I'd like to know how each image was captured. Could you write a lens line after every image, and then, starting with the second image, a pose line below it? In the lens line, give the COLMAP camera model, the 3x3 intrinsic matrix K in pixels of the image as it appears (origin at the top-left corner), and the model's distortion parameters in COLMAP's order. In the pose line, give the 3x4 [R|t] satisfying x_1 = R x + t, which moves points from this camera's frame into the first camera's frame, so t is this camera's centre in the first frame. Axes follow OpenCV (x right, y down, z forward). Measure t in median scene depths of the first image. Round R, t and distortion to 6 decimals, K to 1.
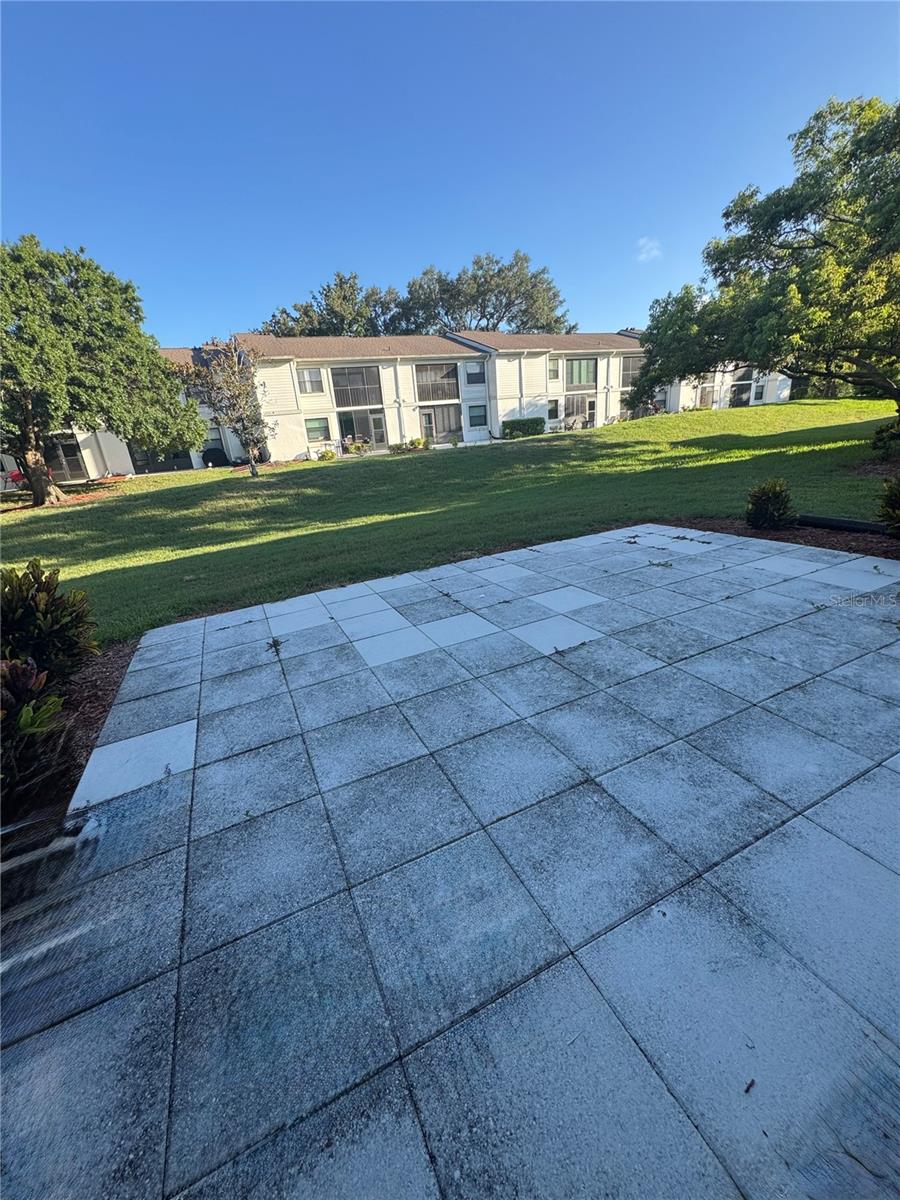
lens RADIAL K [[481.3, 0, 446.3], [0, 481.3, 593.5], [0, 0, 1]] dist [-0.000947, -0.000221]
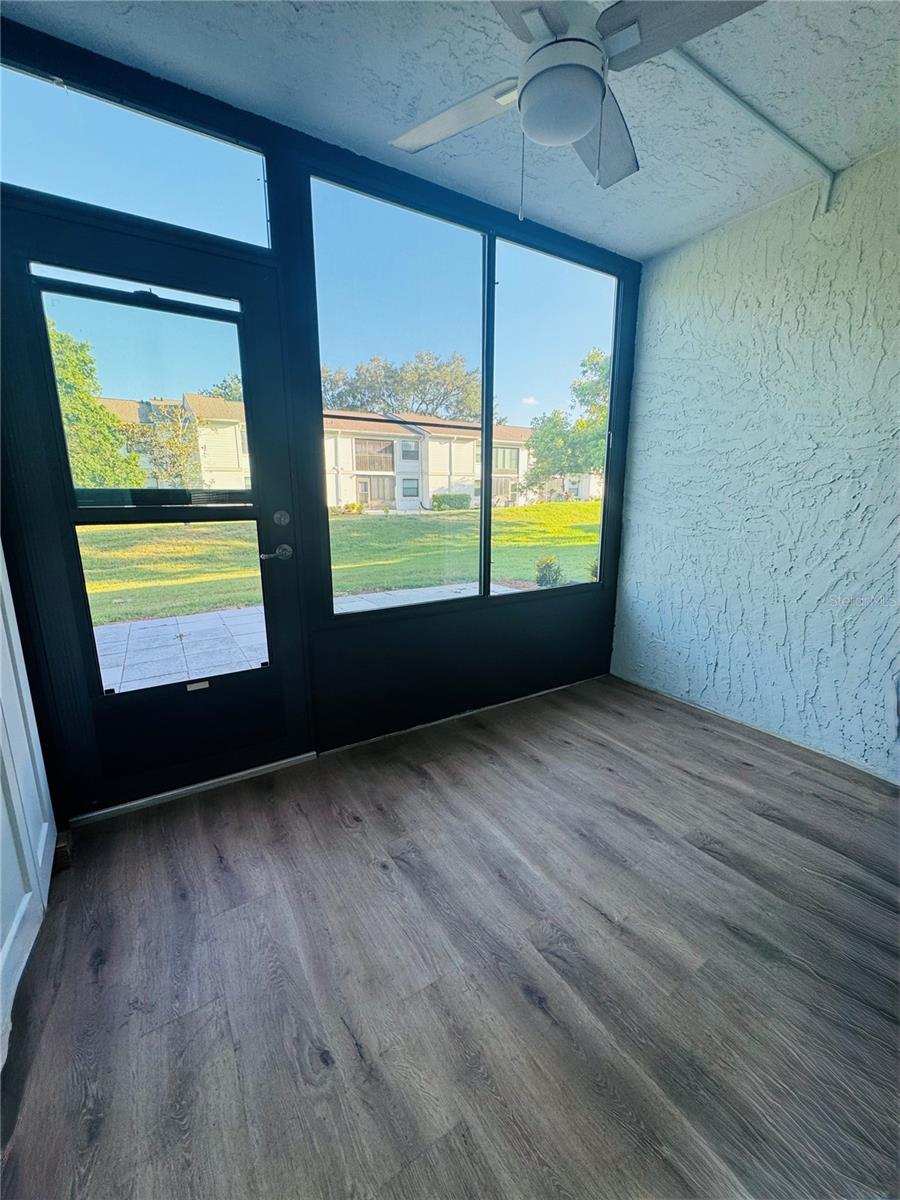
lens RADIAL K [[481.3, 0, 451.7], [0, 481.3, 597.4], [0, 0, 1]] dist [-0.000947, -0.000221]
pose [[0.989516, 0.059320, 0.131682, 0.031503], [-0.042509, 0.990993, -0.126990, 0.015721], [-0.138029, 0.120061, 0.983124, -0.069448]]
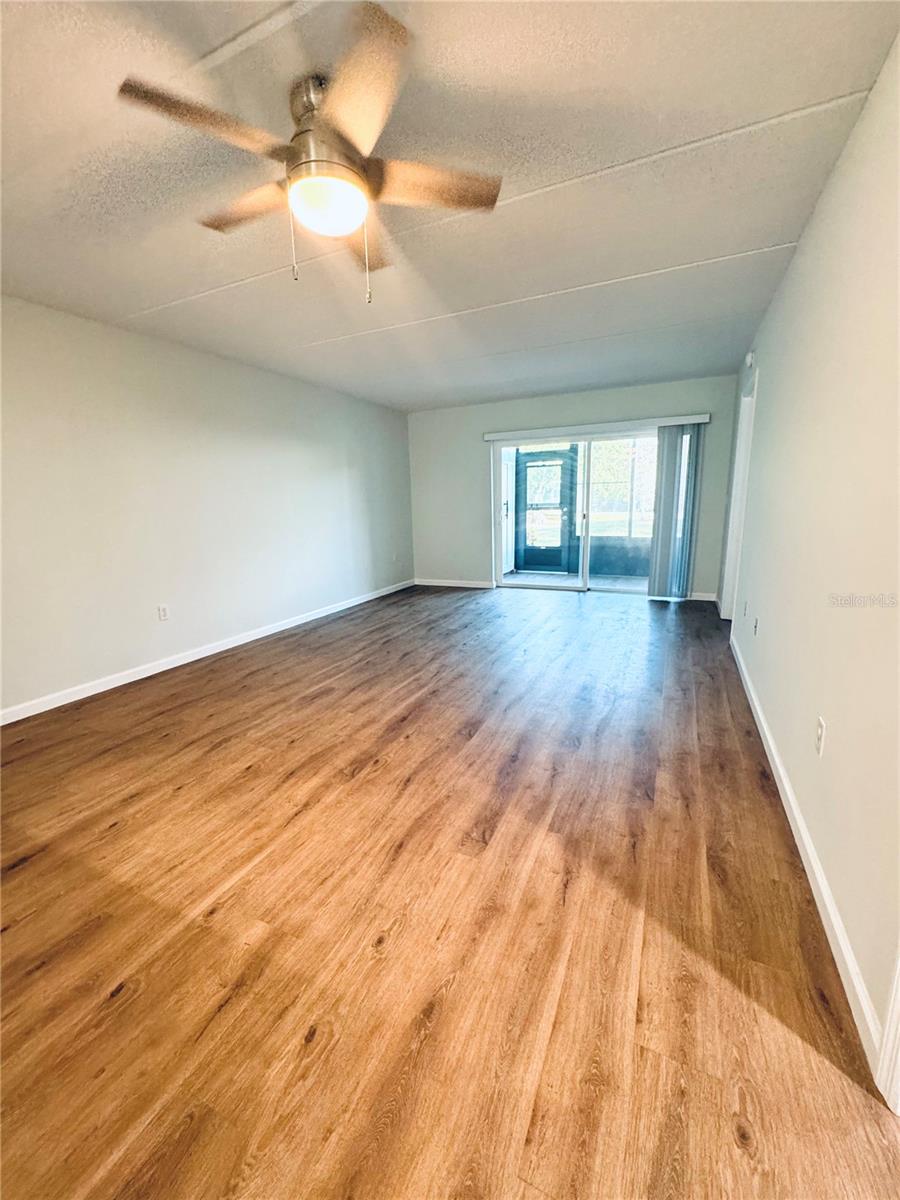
lens RADIAL K [[481.3, 0, 448.6], [0, 481.3, 600.2], [0, 0, 1]] dist [-0.000947, -0.000221]
pose [[0.636117, 0.221629, -0.739078, 0.218702], [-0.282461, 0.958258, 0.044243, 0.060958], [0.718033, 0.180617, 0.672166, -0.255343]]
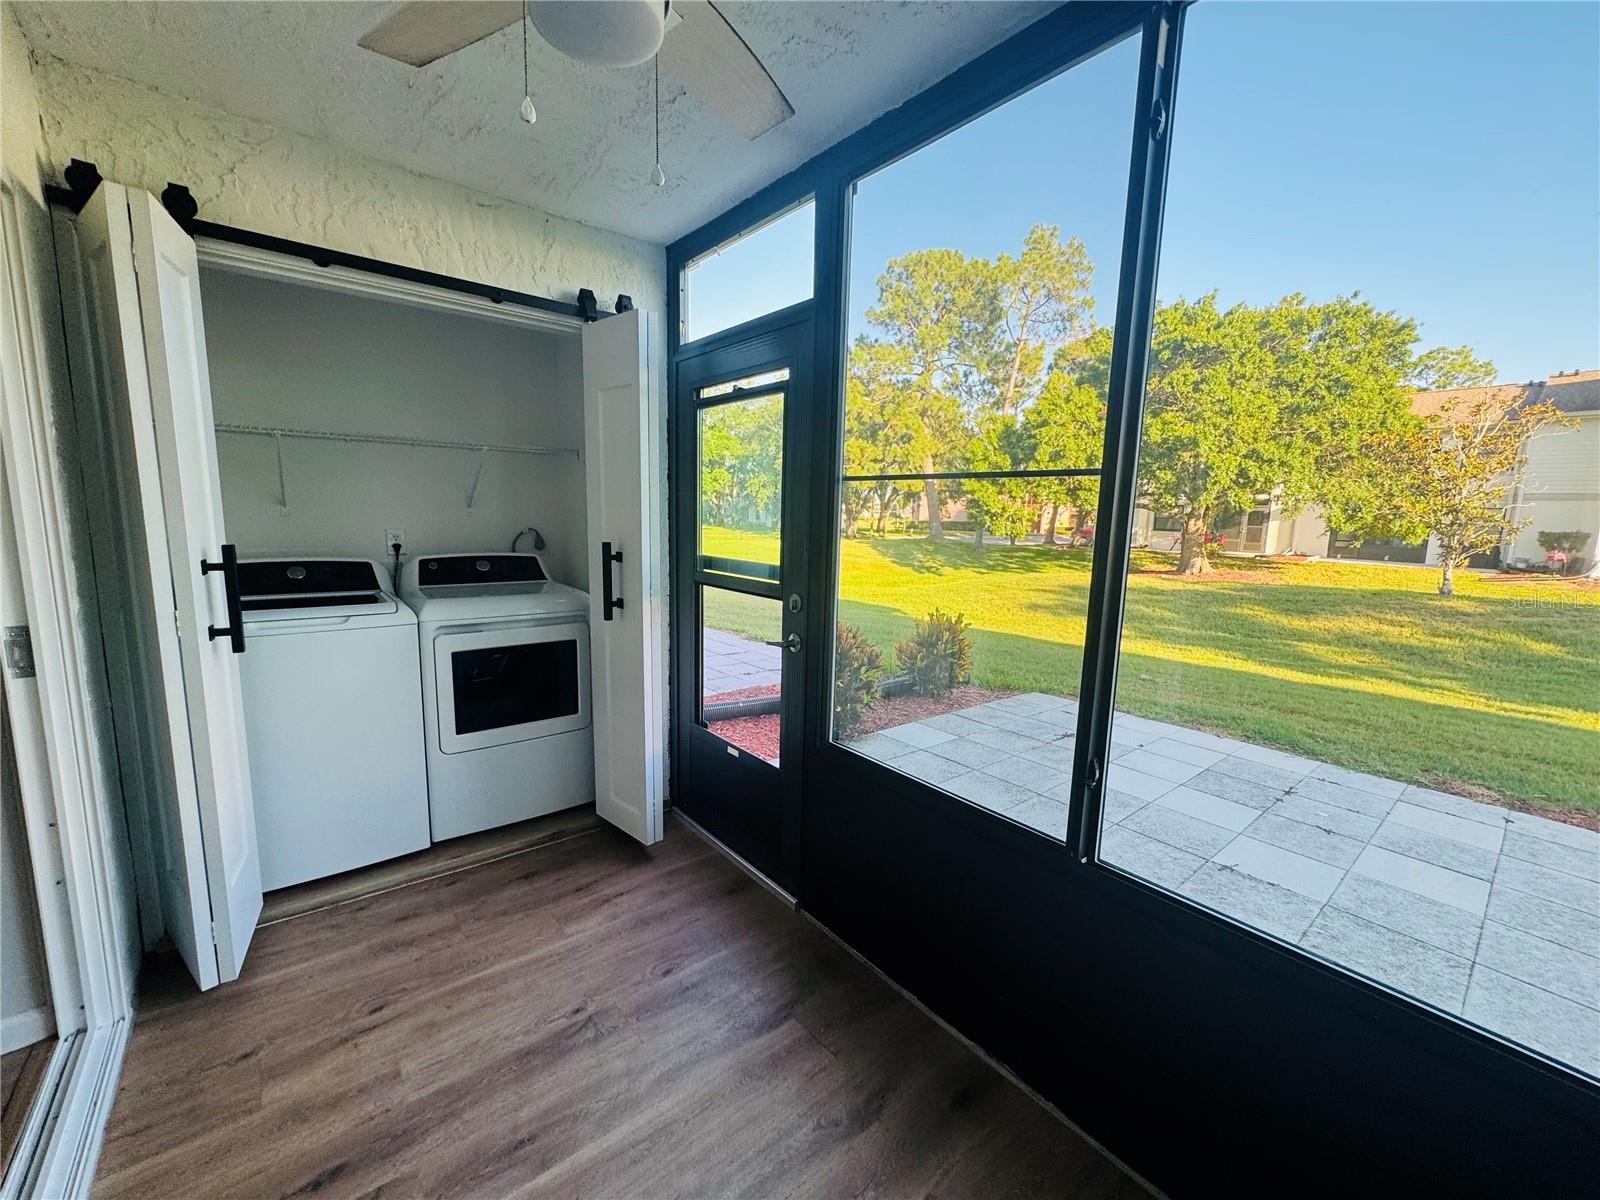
lens RADIAL K [[641.7, 0, 797.1], [0, 641.7, 596.4], [0, 0, 1]] dist [-0.000947, -0.000221]
pose [[0.236484, 0.220009, -0.946399, 0.096653], [-0.360348, 0.924424, 0.124858, -0.017751], [0.902344, 0.311506, 0.297891, -0.016027]]
